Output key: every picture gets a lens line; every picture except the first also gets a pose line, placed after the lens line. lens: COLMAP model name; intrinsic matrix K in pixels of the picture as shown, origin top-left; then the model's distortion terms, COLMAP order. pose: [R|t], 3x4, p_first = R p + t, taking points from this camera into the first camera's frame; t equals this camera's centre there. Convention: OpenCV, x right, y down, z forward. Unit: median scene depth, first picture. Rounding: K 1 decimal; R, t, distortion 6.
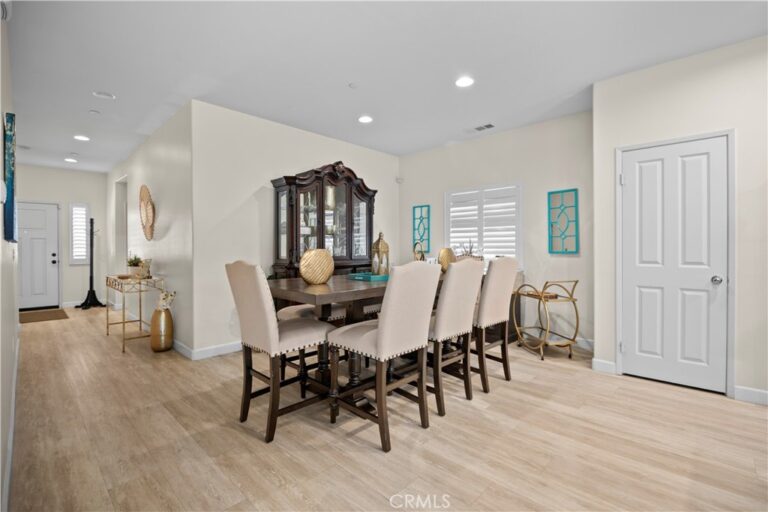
lens RADIAL K [[351.1, 0, 386.2], [0, 351.1, 250.9], [0, 0, 1]] dist [-0.016182, -0.000761]
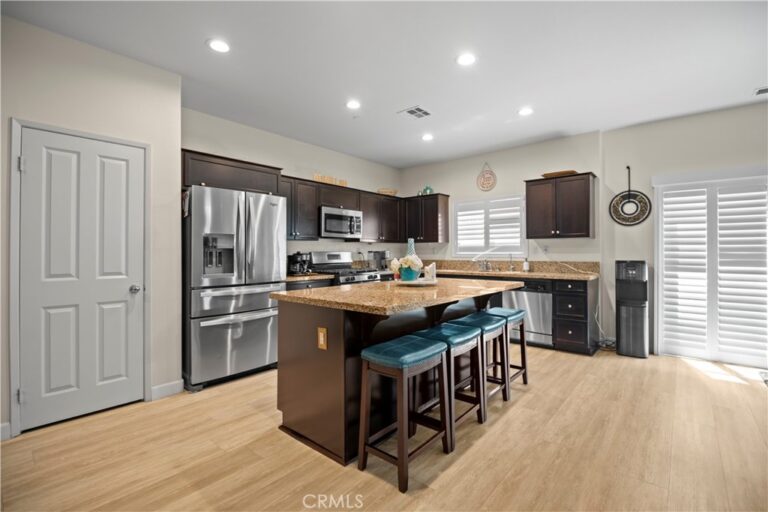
lens RADIAL K [[351.1, 0, 386.4], [0, 351.1, 251.5], [0, 0, 1]] dist [-0.016182, -0.000761]
pose [[-0.054786, 0.015163, 0.998383, -0.089560], [0.019523, 0.999710, -0.014111, 0.003644], [-0.998307, 0.018719, -0.055067, 0.320386]]
